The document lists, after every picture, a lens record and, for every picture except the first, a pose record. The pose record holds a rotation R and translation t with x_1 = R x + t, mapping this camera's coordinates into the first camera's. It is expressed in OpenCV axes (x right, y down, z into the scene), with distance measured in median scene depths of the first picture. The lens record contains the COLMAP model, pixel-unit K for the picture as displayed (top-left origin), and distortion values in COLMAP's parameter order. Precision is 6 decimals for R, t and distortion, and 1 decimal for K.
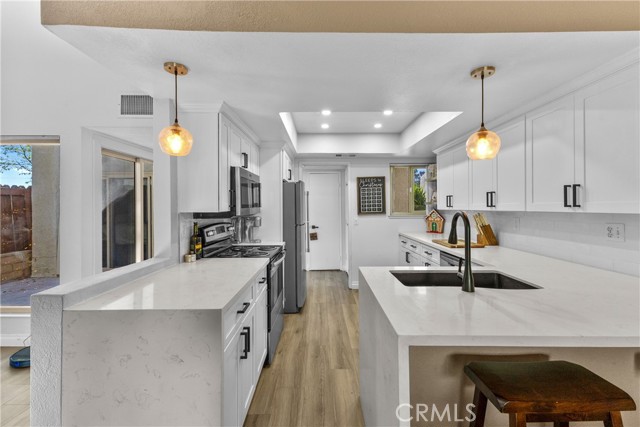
lens RADIAL K [[276.8, 0, 320.3], [0, 276.8, 206.3], [0, 0, 1]] dist [0.011576, -0.003768]
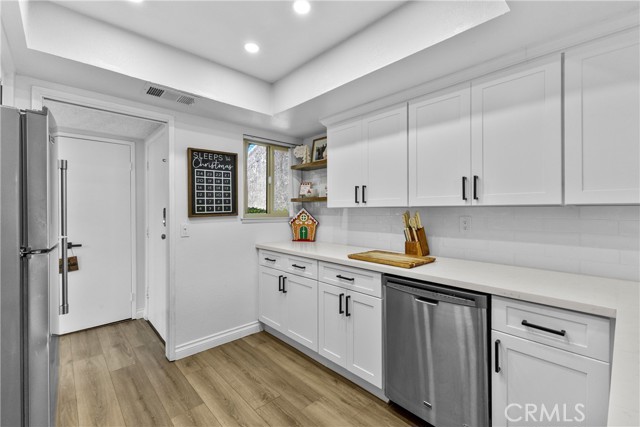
lens RADIAL K [[276.8, 0, 318.0], [0, 276.8, 209.2], [0, 0, 1]] dist [0.011576, -0.003768]
pose [[0.732322, 0.008080, 0.680910, -0.081110], [-0.003346, 0.999960, -0.008267, 0.029995], [-0.680950, 0.003776, 0.732320, 0.746725]]
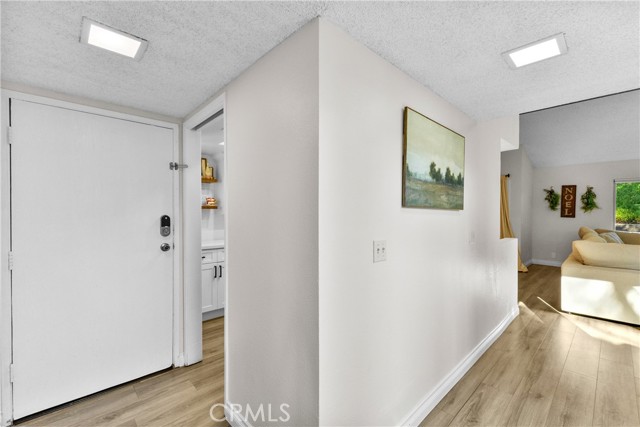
lens RADIAL K [[276.8, 0, 321.3], [0, 276.8, 215.0], [0, 0, 1]] dist [0.011576, -0.003768]
pose [[-0.690868, -0.005212, 0.722962, -0.761250], [0.000413, 0.999971, 0.007603, 0.011259], [-0.722981, 0.005551, -0.690846, 2.051529]]
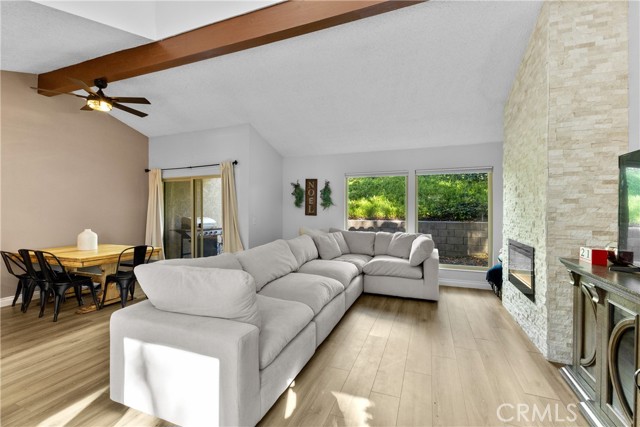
lens RADIAL K [[276.8, 0, 319.0], [0, 276.8, 209.6], [0, 0, 1]] dist [0.011576, -0.003768]
pose [[-0.928143, 0.004346, 0.372198, -1.348970], [0.004739, 0.999989, 0.000142, 0.007445], [-0.372194, 0.001896, -0.928153, 0.739127]]
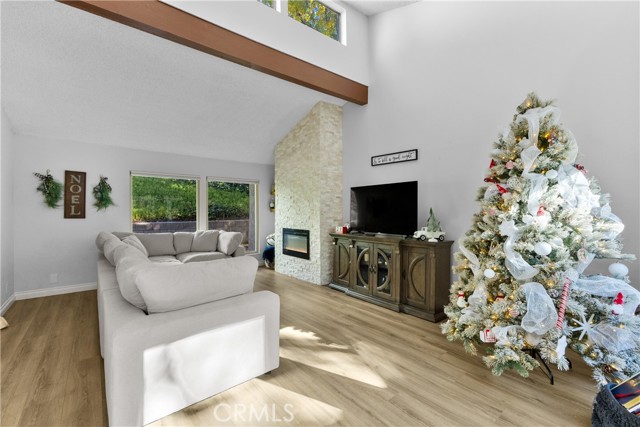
lens RADIAL K [[276.8, 0, 320.2], [0, 276.8, 212.7], [0, 0, 1]] dist [0.011576, -0.003768]
pose [[-0.774544, 0.011090, -0.632423, -0.568487], [0.007312, 0.999936, 0.008580, 0.015272], [0.632478, 0.002022, -0.774576, 1.004125]]
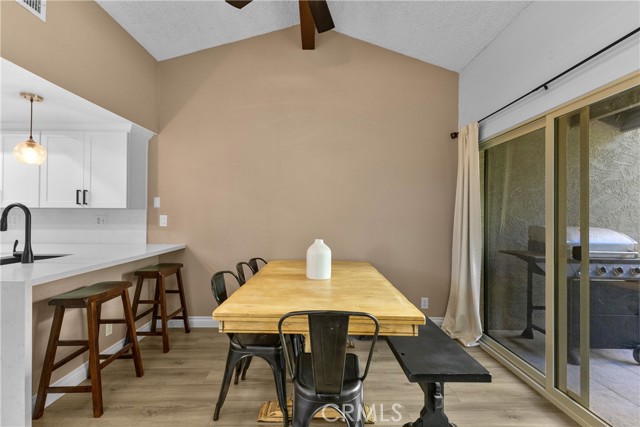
lens RADIAL K [[276.8, 0, 322.6], [0, 276.8, 212.5], [0, 0, 1]] dist [0.011576, -0.003768]
pose [[-0.023110, 0.012656, 0.999653, -0.440566], [-0.007736, 0.999888, -0.012837, 0.037498], [-0.999703, -0.008030, -0.023009, -0.196957]]
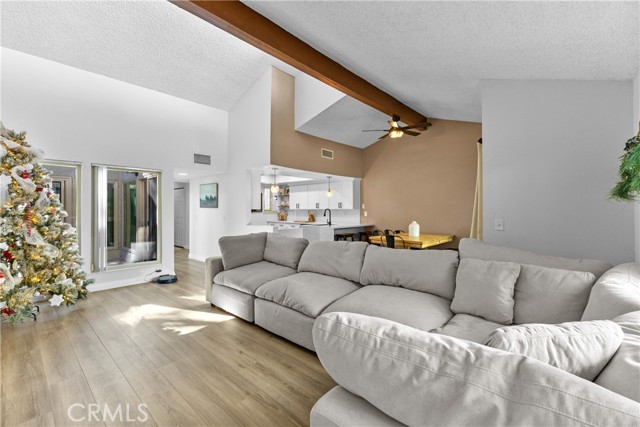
lens RADIAL K [[276.8, 0, 322.4], [0, 276.8, 209.7], [0, 0, 1]] dist [0.011576, -0.003768]
pose [[0.659628, -0.000861, 0.751592, -1.649532], [0.000874, 1.000000, 0.000378, 0.018053], [-0.751592, 0.000407, 0.659628, -1.072344]]
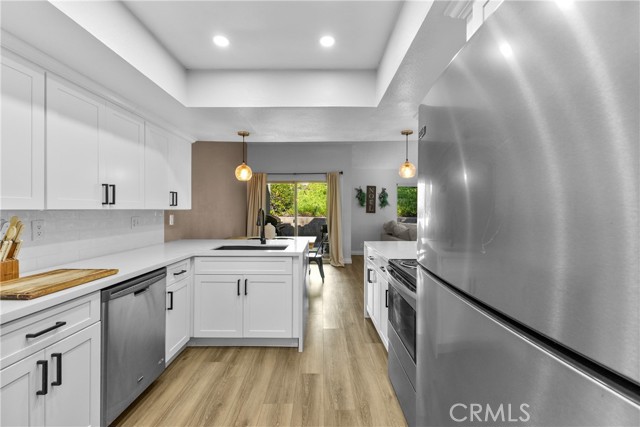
lens RADIAL K [[276.8, 0, 316.7], [0, 276.8, 210.4], [0, 0, 1]] dist [0.011576, -0.003768]
pose [[-0.999883, 0.000213, 0.015286, 0.041374], [0.000267, 0.999994, 0.003502, 0.015422], [-0.015285, 0.003505, -0.999877, 1.687967]]
